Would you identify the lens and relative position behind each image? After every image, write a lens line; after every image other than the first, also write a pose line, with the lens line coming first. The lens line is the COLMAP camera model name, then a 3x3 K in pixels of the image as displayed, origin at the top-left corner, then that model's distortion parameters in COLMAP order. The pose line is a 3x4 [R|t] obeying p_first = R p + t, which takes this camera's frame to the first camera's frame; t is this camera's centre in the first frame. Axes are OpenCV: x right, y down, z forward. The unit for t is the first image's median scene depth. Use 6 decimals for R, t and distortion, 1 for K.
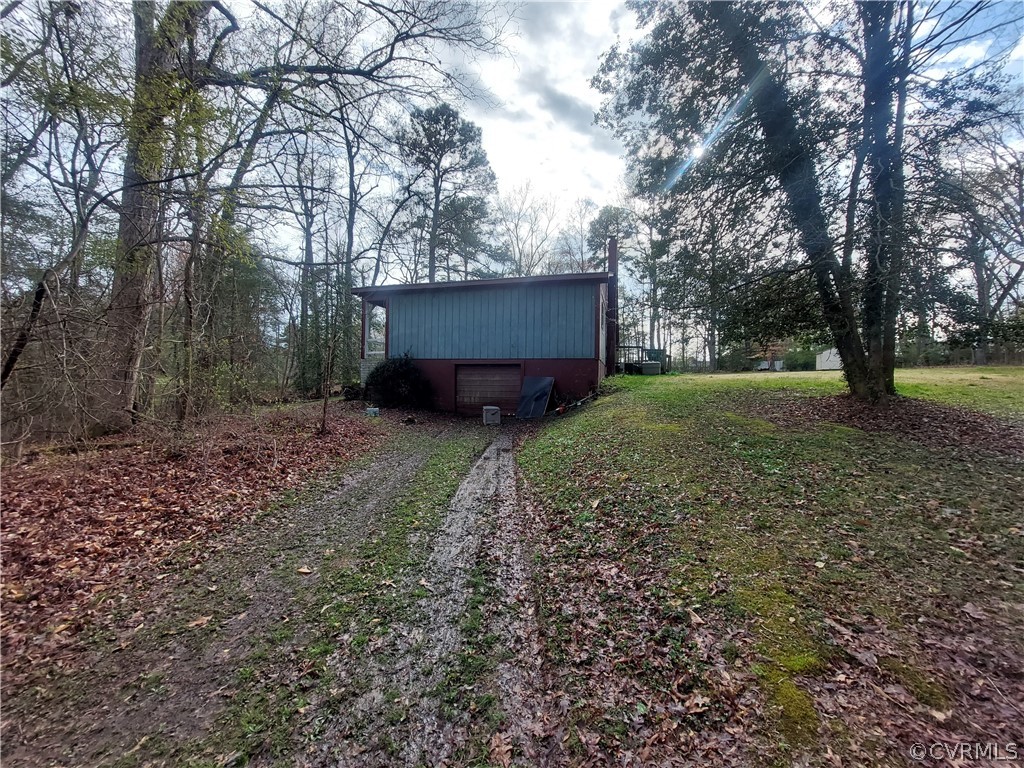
lens RADIAL K [[410.7, 0, 510.7], [0, 410.7, 384.9], [0, 0, 1]] dist [-0.001739, 0.000344]
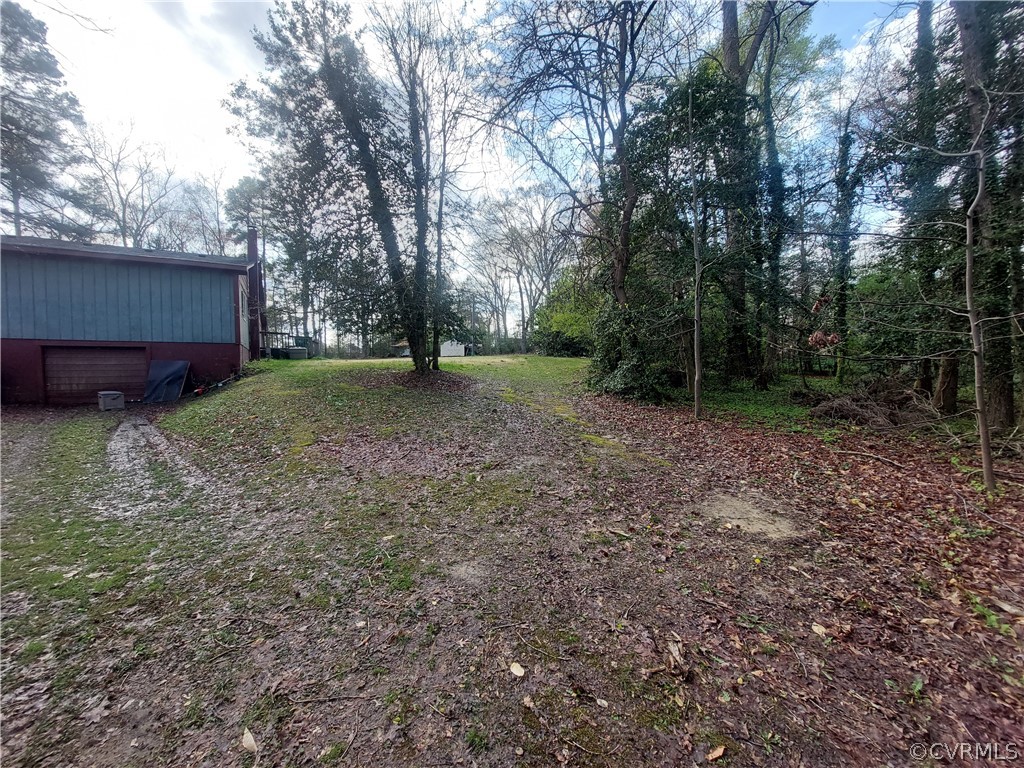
lens RADIAL K [[410.7, 0, 507.2], [0, 410.7, 379.7], [0, 0, 1]] dist [-0.001739, 0.000344]
pose [[0.714315, -0.035784, 0.698909, -0.043191], [0.020876, 0.999337, 0.029830, 0.013612], [-0.699513, -0.006718, 0.714589, -0.268404]]
